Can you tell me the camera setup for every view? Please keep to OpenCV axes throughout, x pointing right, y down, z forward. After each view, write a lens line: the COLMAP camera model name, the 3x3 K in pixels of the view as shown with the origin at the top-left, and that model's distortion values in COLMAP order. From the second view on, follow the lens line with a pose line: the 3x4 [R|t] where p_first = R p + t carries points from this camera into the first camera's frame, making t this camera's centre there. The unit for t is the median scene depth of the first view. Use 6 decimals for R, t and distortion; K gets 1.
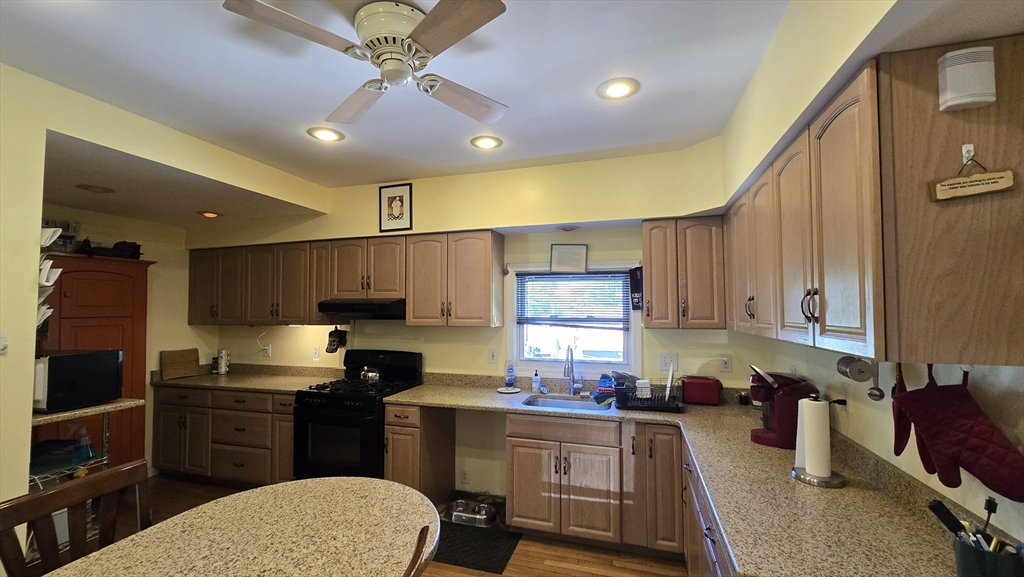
lens RADIAL K [[417.9, 0, 511.5], [0, 417.9, 296.7], [0, 0, 1]] dist [-0.000694, 0.000209]
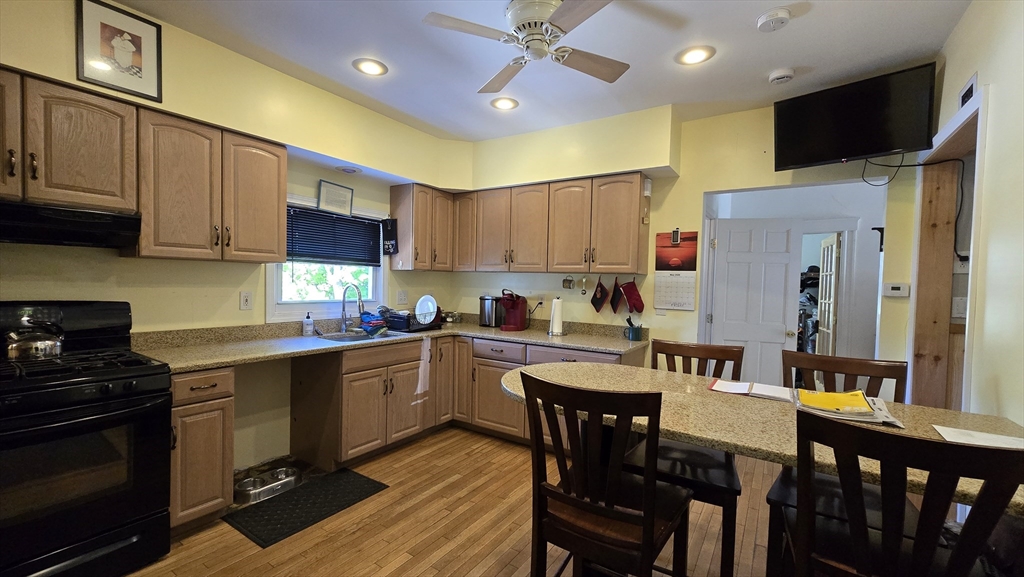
lens RADIAL K [[417.9, 0, 508.2], [0, 417.9, 295.3], [0, 0, 1]] dist [-0.000694, 0.000209]
pose [[0.282258, -0.023734, 0.959045, -0.714651], [-0.058859, 0.997382, 0.042006, 0.072356], [-0.957531, -0.068304, 0.280122, 0.313223]]
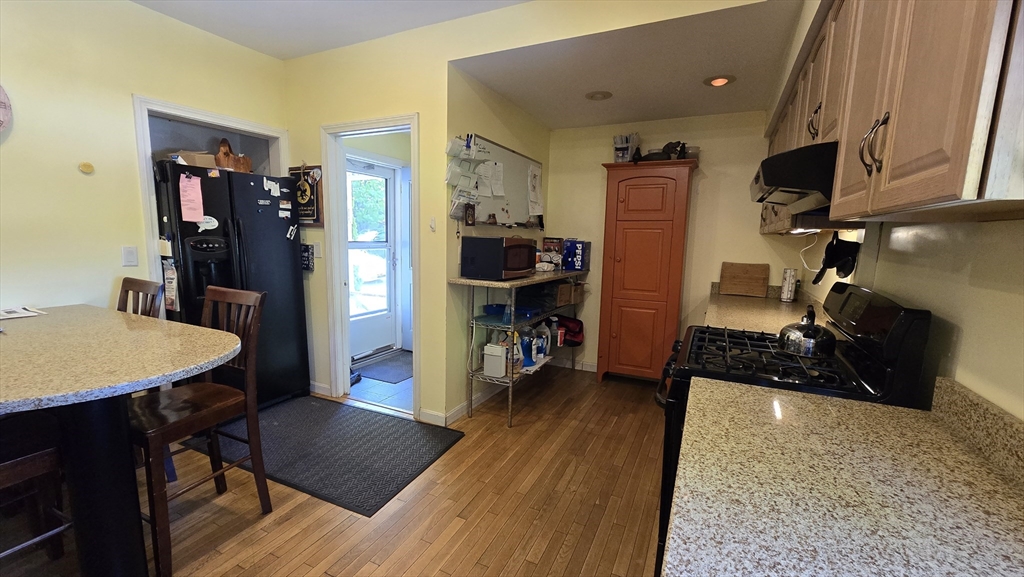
lens RADIAL K [[417.9, 0, 514.0], [0, 417.9, 297.0], [0, 0, 1]] dist [-0.000694, 0.000209]
pose [[-0.141349, 0.144436, -0.979366, 0.140940], [0.010674, 0.989464, 0.144384, 0.084306], [0.989902, 0.009955, -0.141402, 0.818576]]
